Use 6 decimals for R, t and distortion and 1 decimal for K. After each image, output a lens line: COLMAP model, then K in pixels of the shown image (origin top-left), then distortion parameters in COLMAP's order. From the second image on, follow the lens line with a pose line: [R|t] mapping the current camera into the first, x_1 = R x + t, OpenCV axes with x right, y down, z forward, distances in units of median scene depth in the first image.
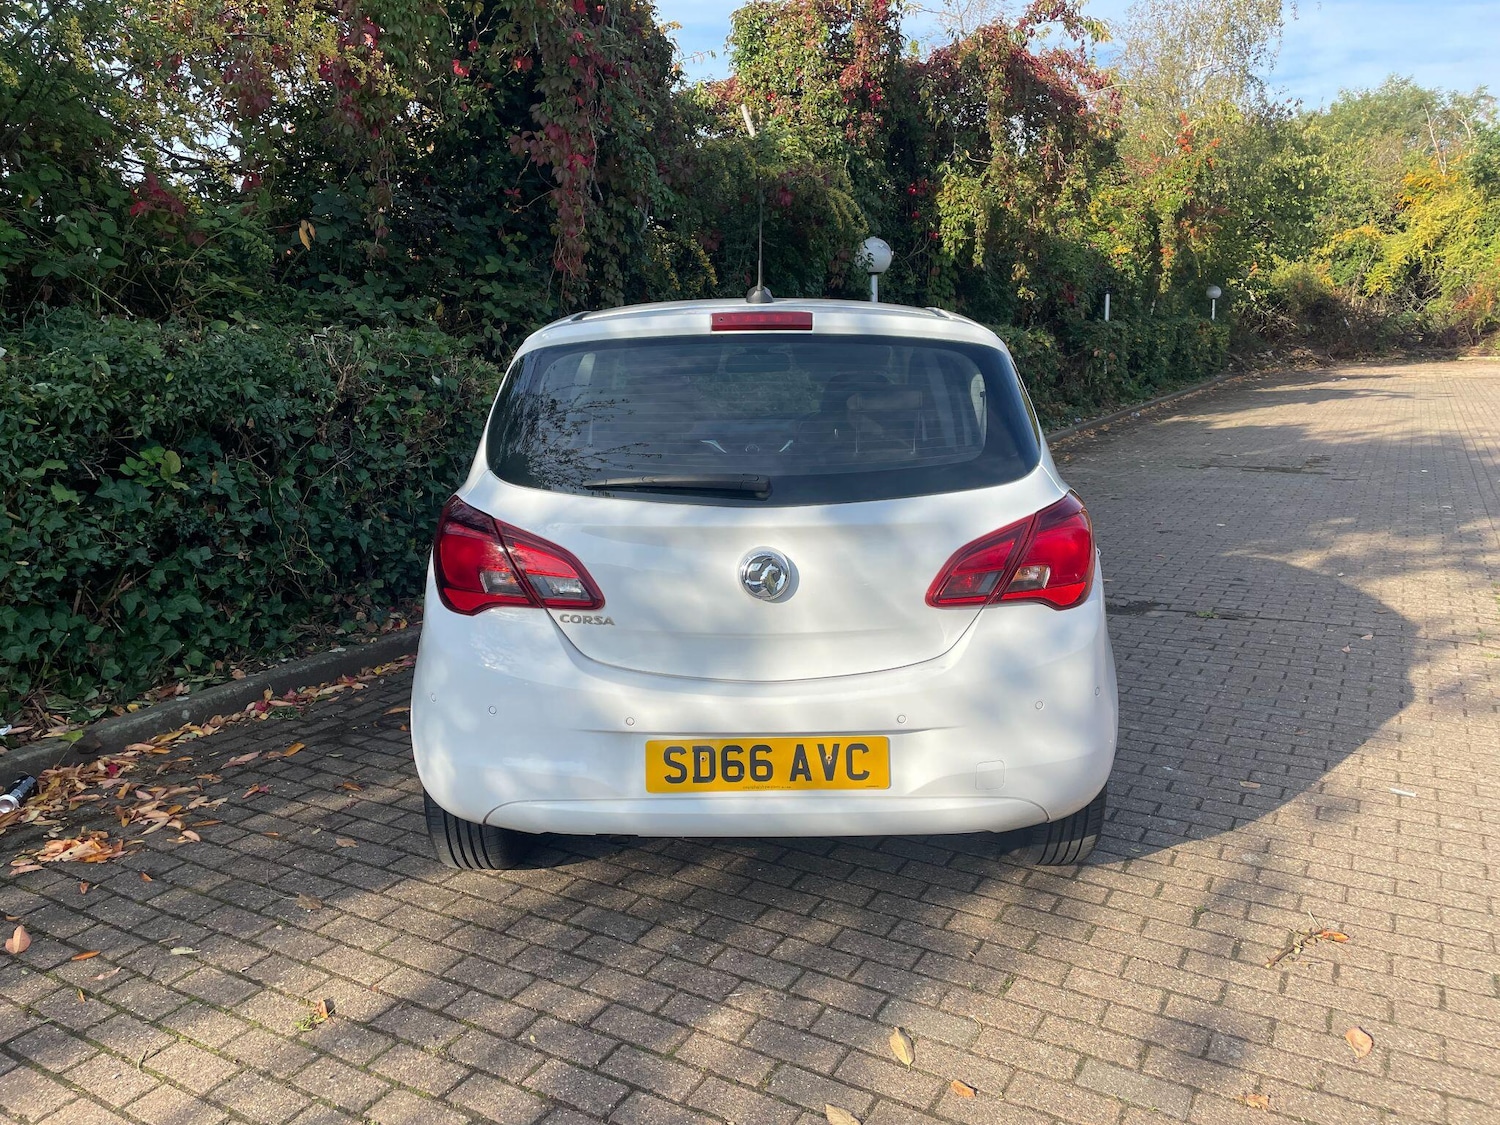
lens RADIAL K [[1131.7, 0, 747.5], [0, 1131.7, 557.0], [0, 0, 1]] dist [0.087667, -0.109715]
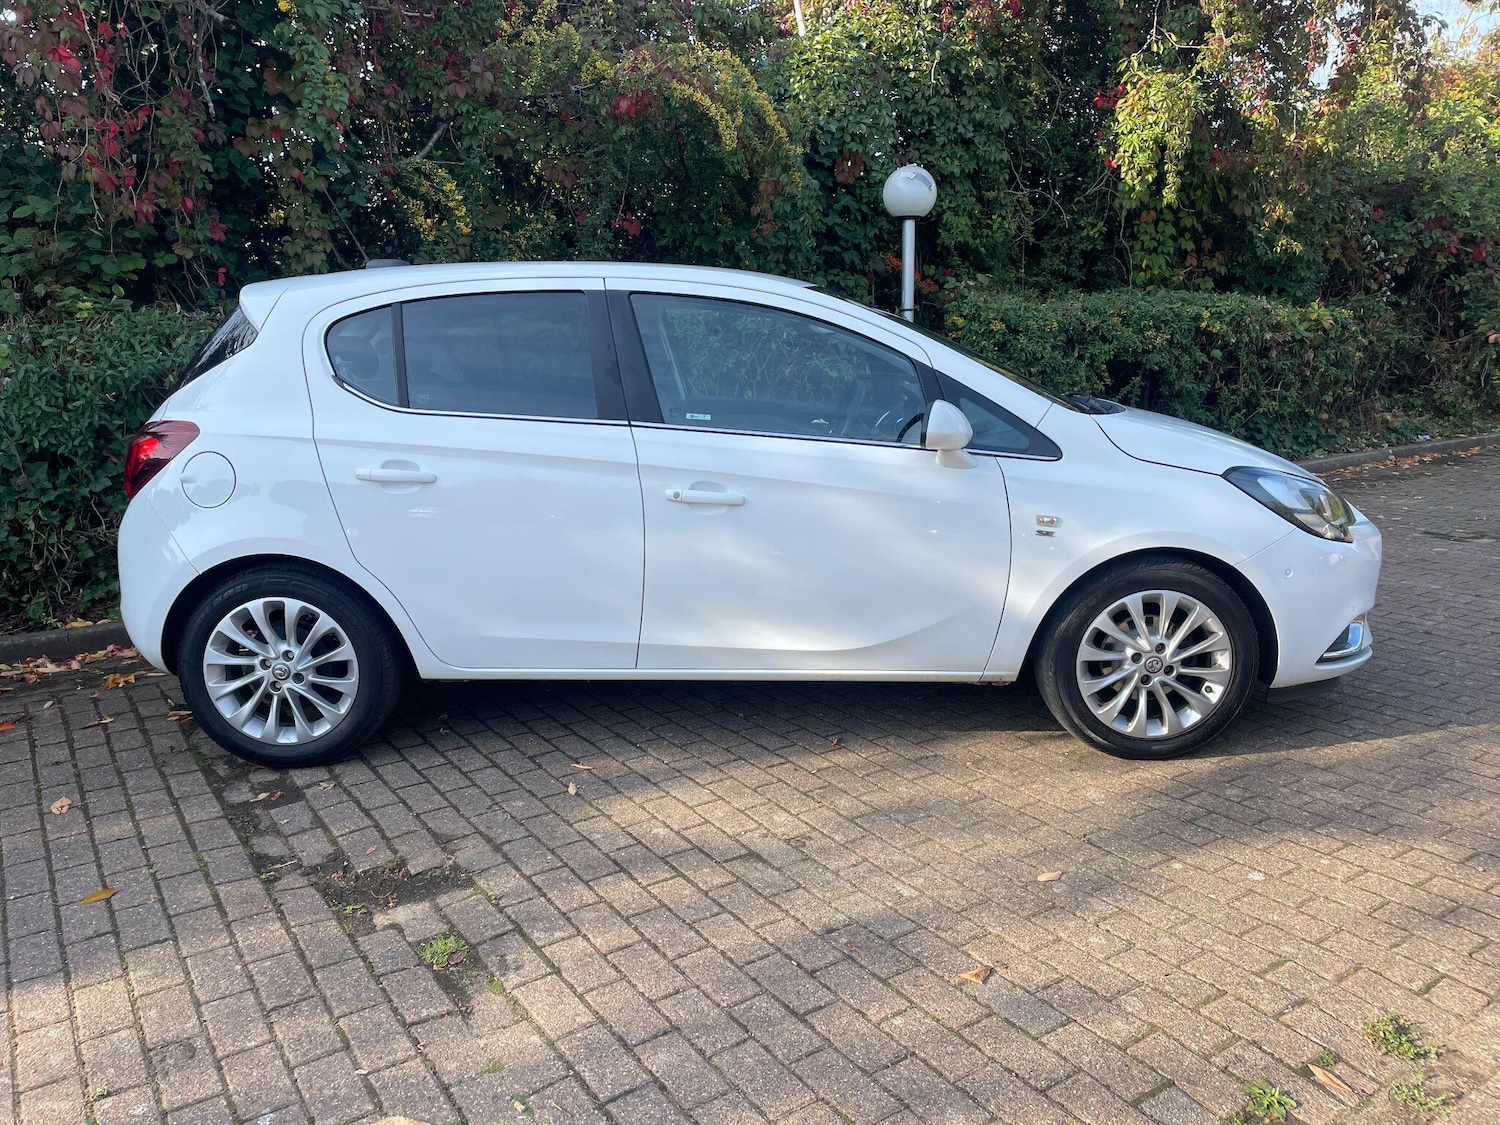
lens RADIAL K [[1131.7, 0, 747.5], [0, 1131.7, 557.0], [0, 0, 1]] dist [0.087667, -0.109715]
pose [[0.893970, 0.095206, -0.437897, 0.742607], [-0.087900, 0.995443, 0.036978, -0.135292], [0.439422, 0.005434, 0.898264, 0.731279]]
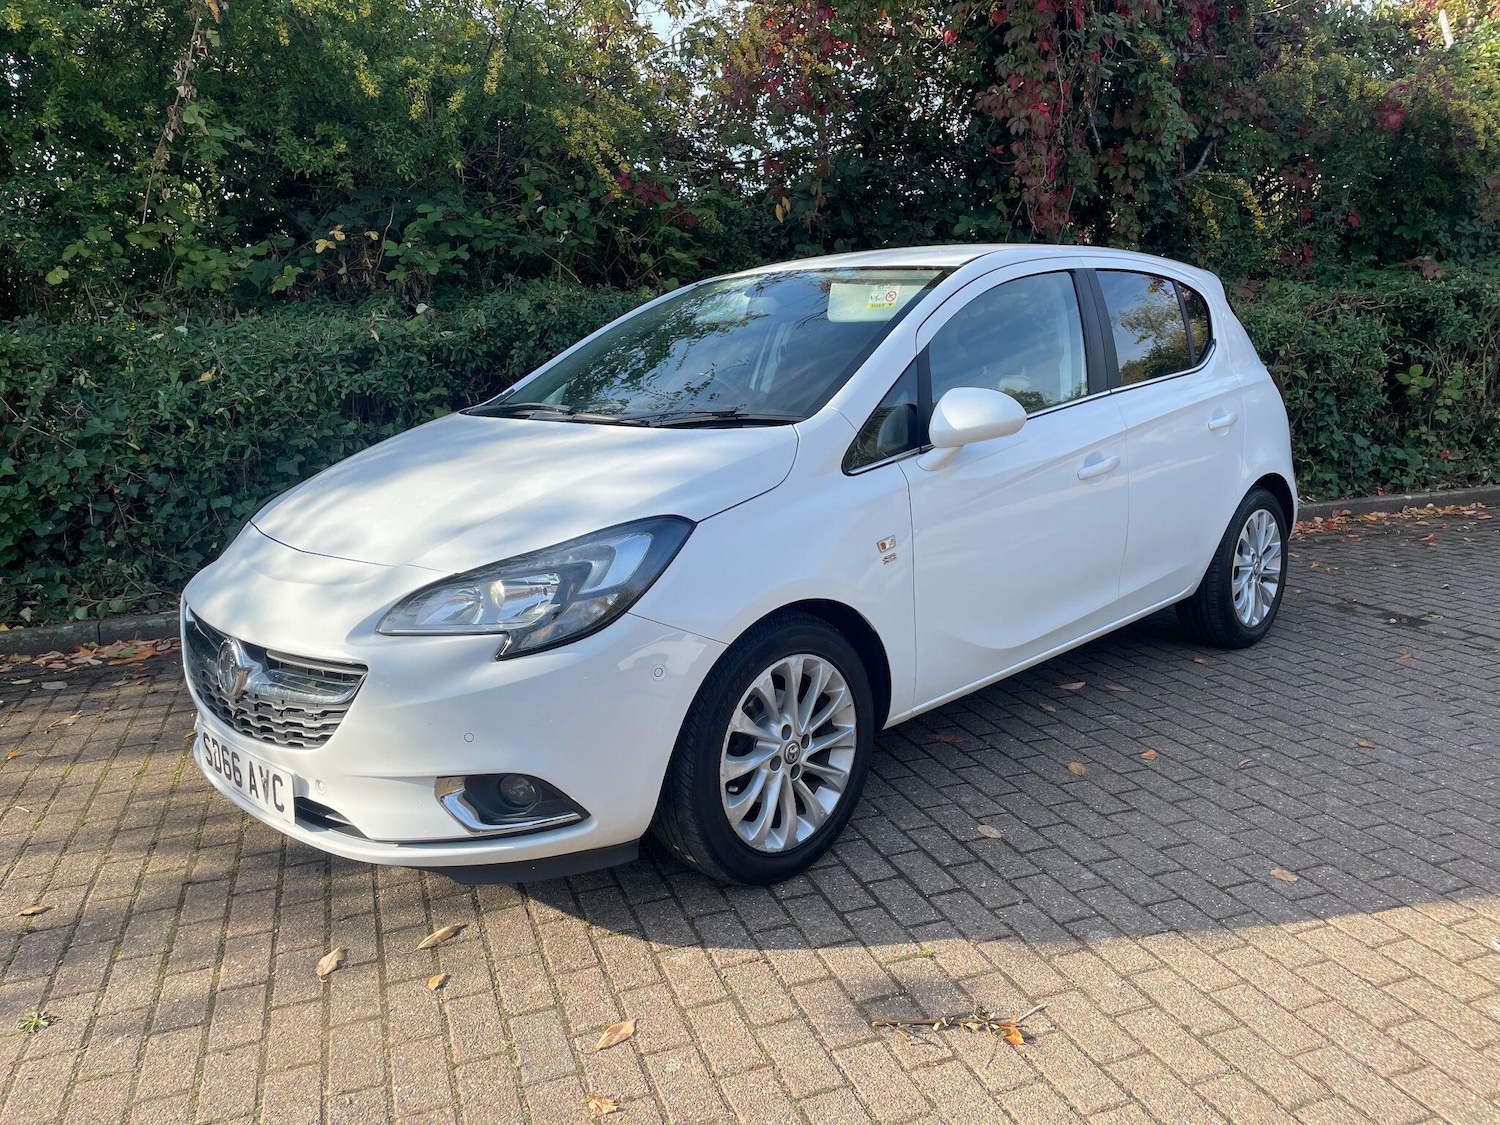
lens RADIAL K [[1136.8, 0, 758.8], [0, 1136.8, 545.5], [0, 0, 1]] dist [0.082539, -0.107443]
pose [[0.763616, 0.115497, -0.635256, 0.428936], [-0.110447, 0.992735, 0.047726, -0.004213], [0.636153, 0.033718, 0.770825, 0.155880]]
